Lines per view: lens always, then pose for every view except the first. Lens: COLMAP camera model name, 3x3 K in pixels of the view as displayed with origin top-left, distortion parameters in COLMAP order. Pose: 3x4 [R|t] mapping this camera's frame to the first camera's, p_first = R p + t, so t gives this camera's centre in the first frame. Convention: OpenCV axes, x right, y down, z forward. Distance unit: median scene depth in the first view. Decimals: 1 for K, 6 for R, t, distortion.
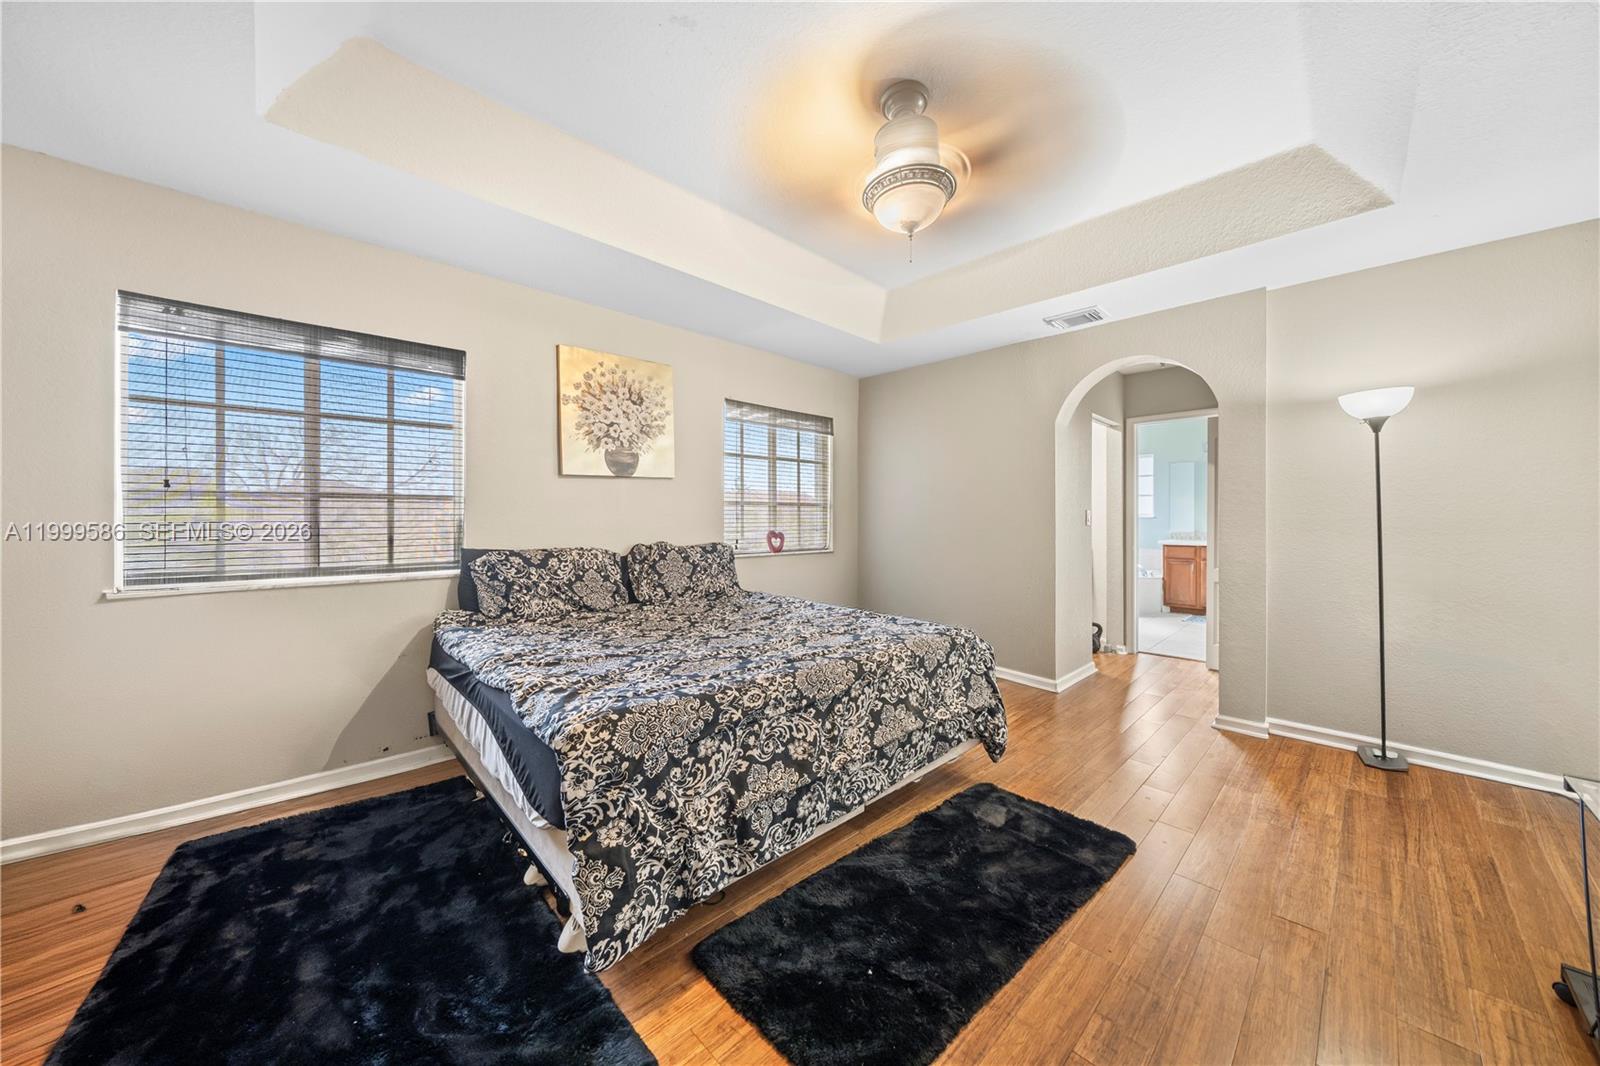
lens RADIAL K [[553.6, 0, 807.8], [0, 553.6, 509.9], [0, 0, 1]] dist [-0.005310, 0.000522]
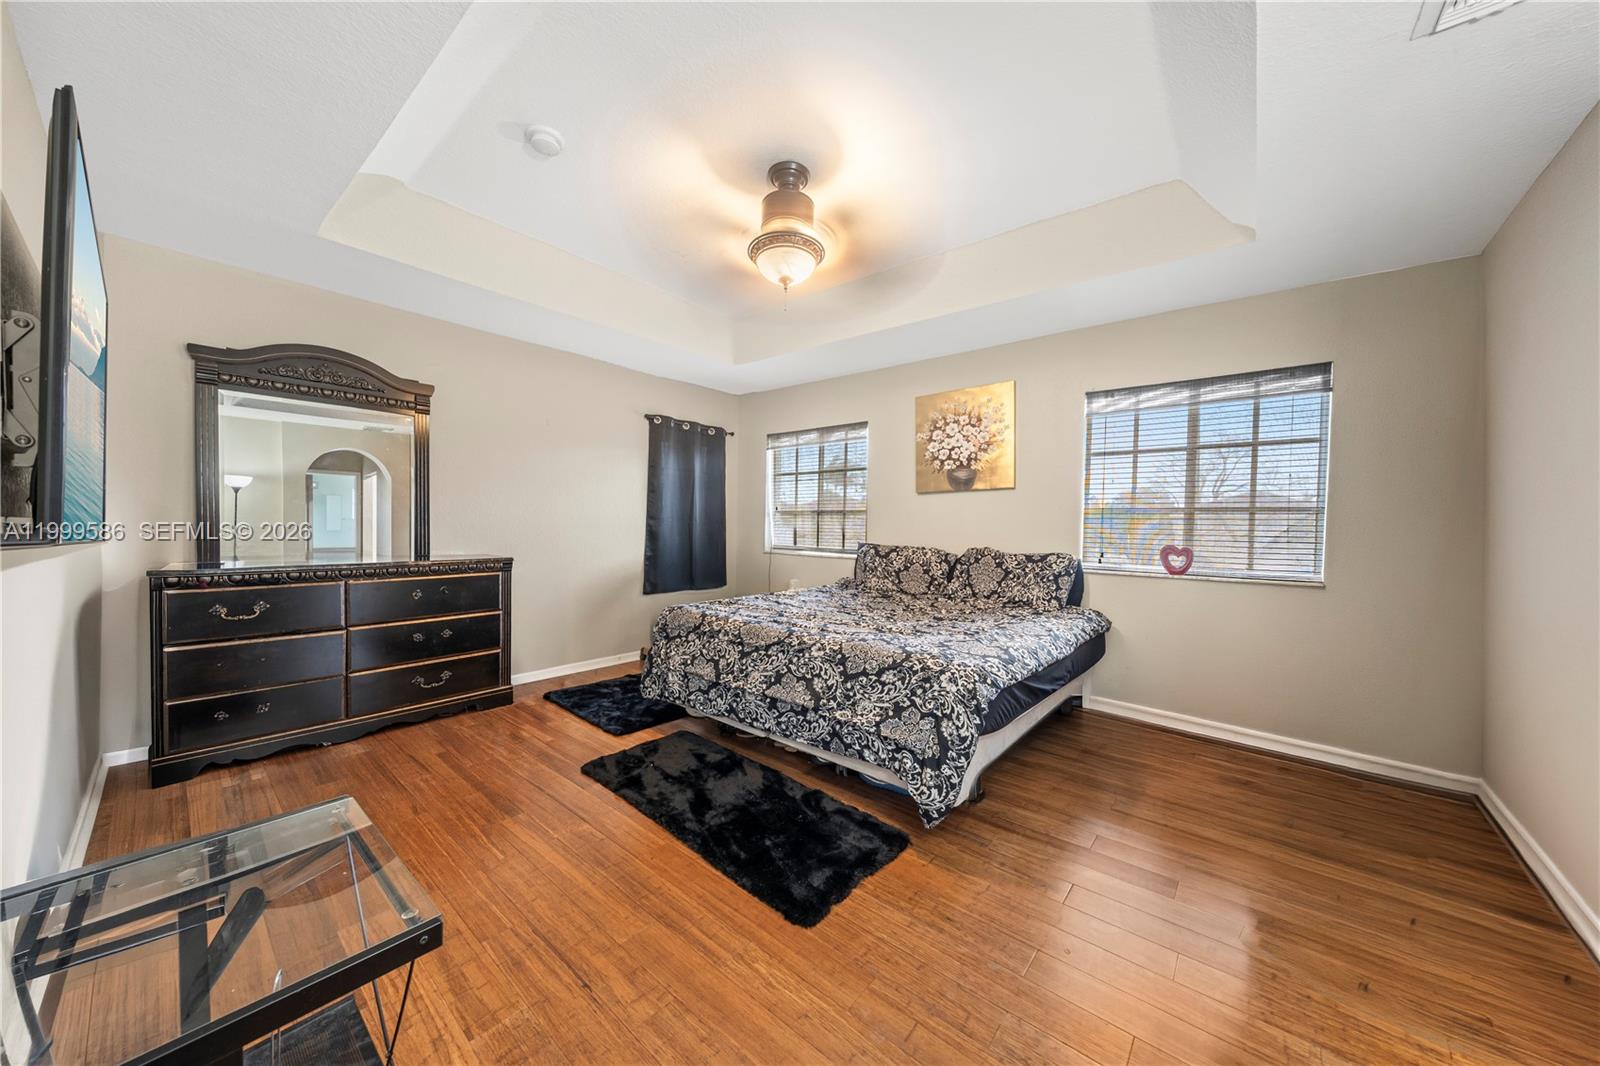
lens RADIAL K [[553.6, 0, 799.4], [0, 553.6, 529.9], [0, 0, 1]] dist [-0.005310, 0.000522]
pose [[0.092753, 0.011647, -0.995621, 1.141936], [-0.001263, 0.999932, 0.011580, 0.015104], [0.995688, 0.000184, 0.092762, 0.756434]]
